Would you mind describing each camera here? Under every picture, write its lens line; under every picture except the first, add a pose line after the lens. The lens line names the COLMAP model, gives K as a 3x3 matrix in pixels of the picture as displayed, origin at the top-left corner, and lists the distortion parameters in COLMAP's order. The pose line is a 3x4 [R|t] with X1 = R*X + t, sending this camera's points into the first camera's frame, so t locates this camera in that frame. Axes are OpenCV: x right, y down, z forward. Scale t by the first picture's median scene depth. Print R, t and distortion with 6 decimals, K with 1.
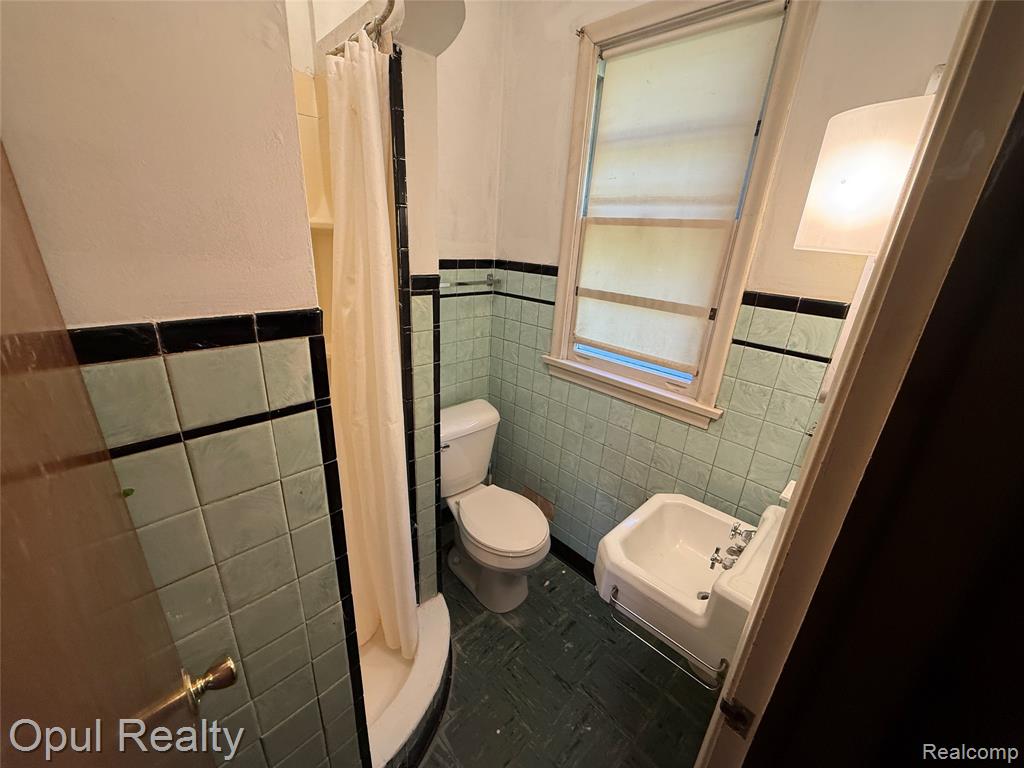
lens RADIAL K [[406.0, 0, 509.0], [0, 406.0, 386.2], [0, 0, 1]] dist [-0.000748, -0.000084]
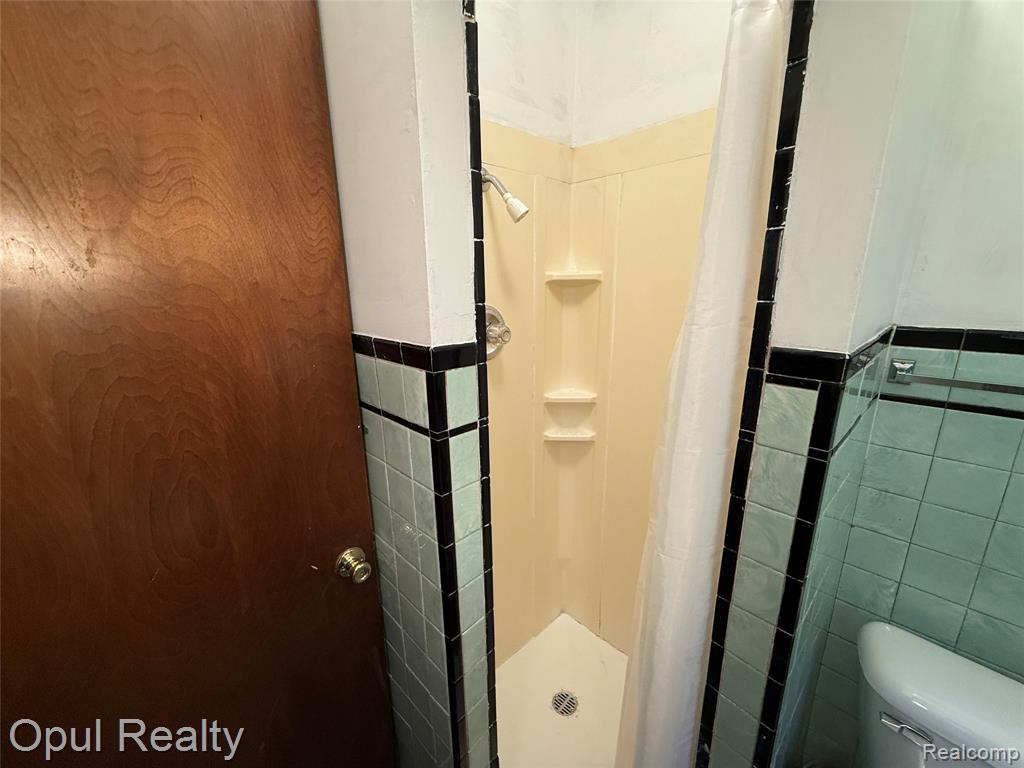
lens RADIAL K [[406.0, 0, 509.0], [0, 406.0, 386.2], [0, 0, 1]] dist [-0.000748, -0.000084]
pose [[-0.009194, 0.194383, -0.980883, 0.321723], [-0.344706, 0.920183, 0.185585, -0.199125], [0.938666, 0.339822, 0.058544, 0.631470]]
